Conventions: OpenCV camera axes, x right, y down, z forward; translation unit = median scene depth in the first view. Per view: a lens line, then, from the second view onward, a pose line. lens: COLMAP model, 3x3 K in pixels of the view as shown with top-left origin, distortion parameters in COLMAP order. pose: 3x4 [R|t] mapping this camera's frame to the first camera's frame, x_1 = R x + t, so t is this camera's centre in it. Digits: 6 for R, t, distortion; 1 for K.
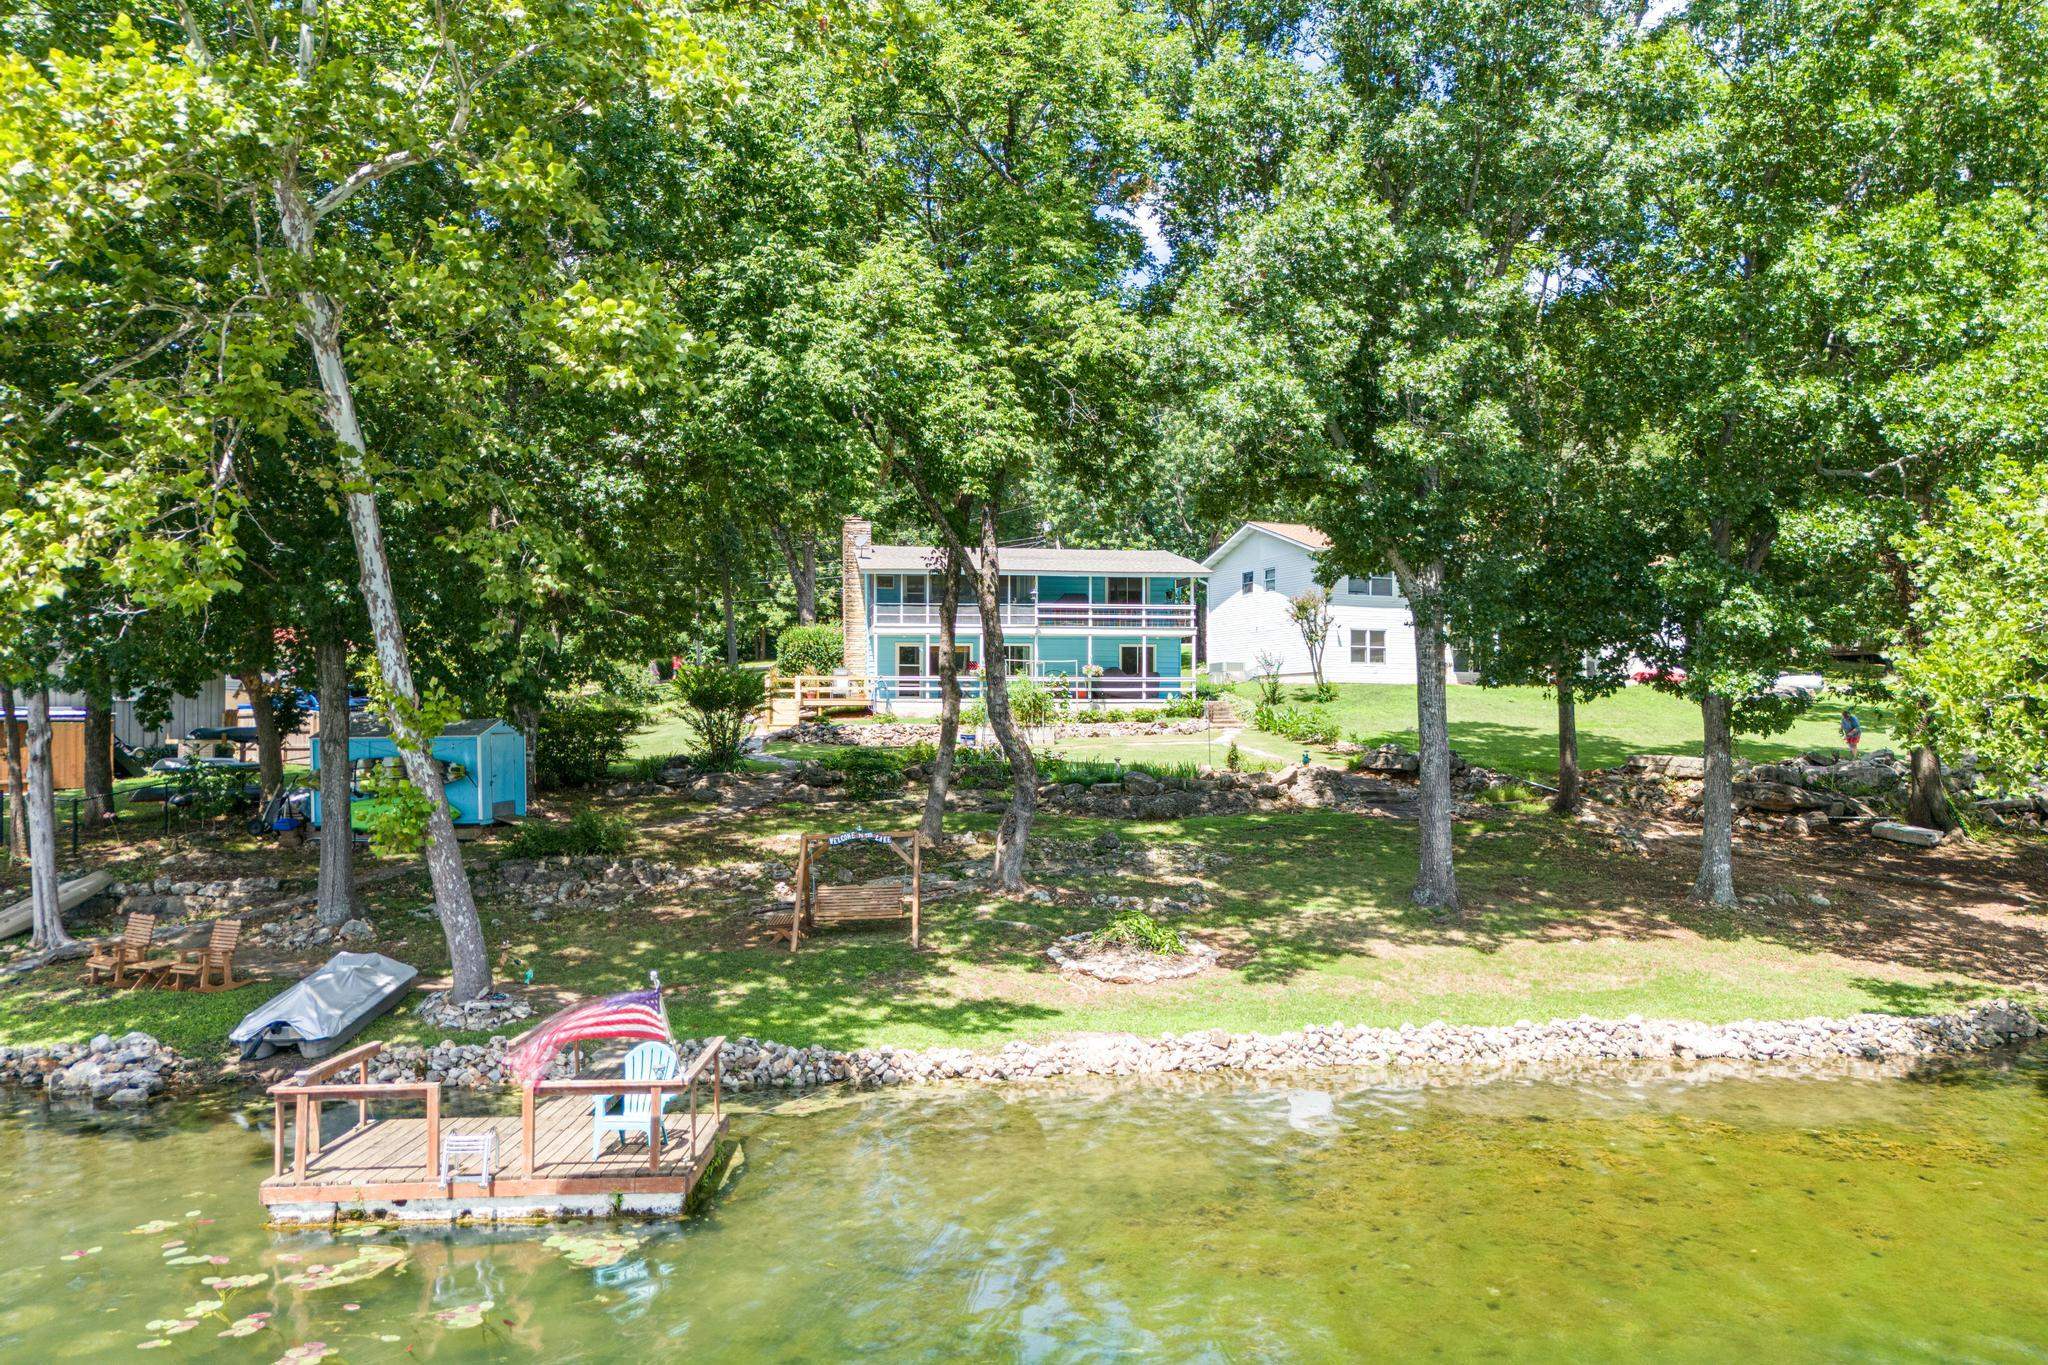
lens RADIAL K [[1454.8, 0, 1024.0], [0, 1454.8, 677.2], [0, 0, 1]] dist [-0.009001, -0.004153]
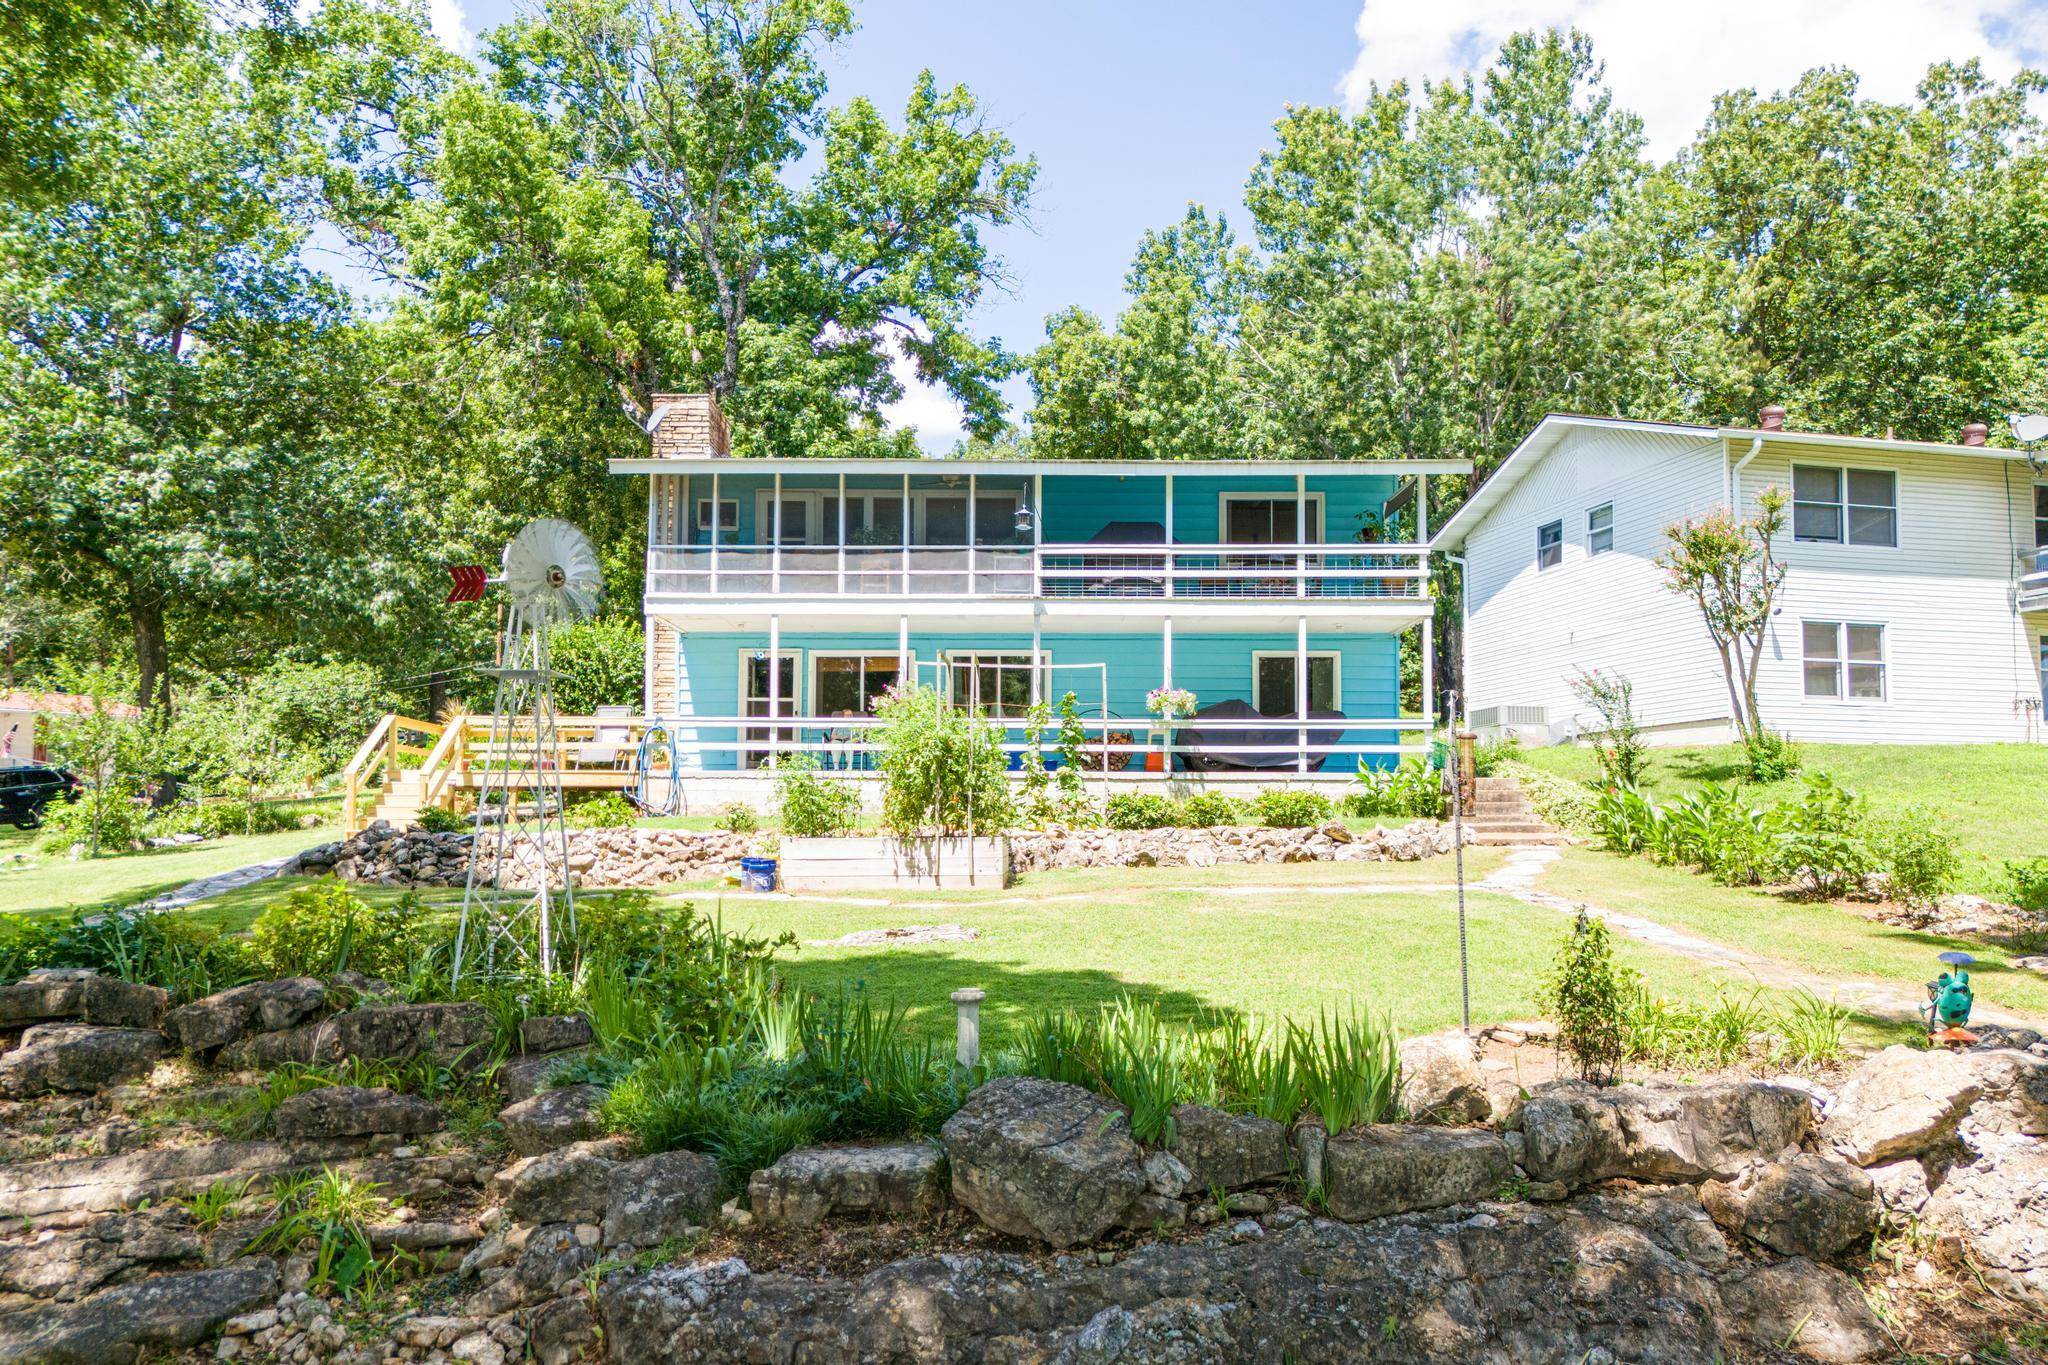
lens RADIAL K [[1454.8, 0, 1023.3], [0, 1454.8, 701.0], [0, 0, 1]] dist [-0.009001, -0.004153]
pose [[0.984450, -0.011759, -0.175269, 0.077033], [0.000604, 0.997977, -0.063567, 0.020859], [0.175662, 0.062473, 0.982466, 0.585157]]
